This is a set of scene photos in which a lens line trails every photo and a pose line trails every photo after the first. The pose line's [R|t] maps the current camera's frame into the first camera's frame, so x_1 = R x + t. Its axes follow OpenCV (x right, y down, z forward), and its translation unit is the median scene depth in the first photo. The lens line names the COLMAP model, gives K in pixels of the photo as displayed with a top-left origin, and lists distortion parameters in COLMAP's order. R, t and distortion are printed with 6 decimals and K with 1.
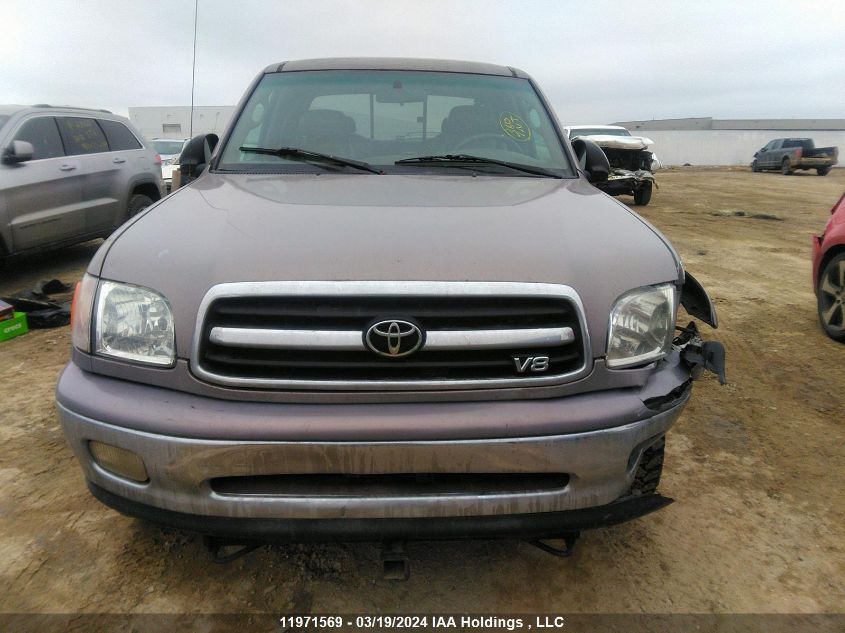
lens RADIAL K [[657.5, 0, 422.5], [0, 657.5, 316.5], [0, 0, 1]] dist [0.005411, -0.002746]
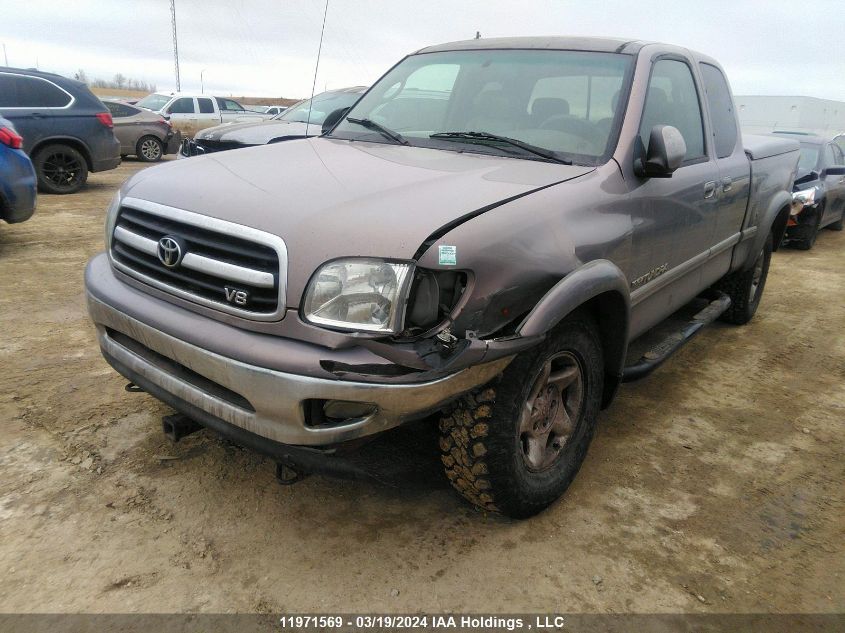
lens RADIAL K [[639.0, 0, 422.5], [0, 639.0, 316.5], [0, 0, 1]] dist [0.045024, -0.001000]
pose [[0.724866, 0.237051, -0.646820, 0.713706], [-0.224972, 0.968908, 0.102975, -0.053053], [0.651120, 0.070873, 0.755659, 0.217450]]
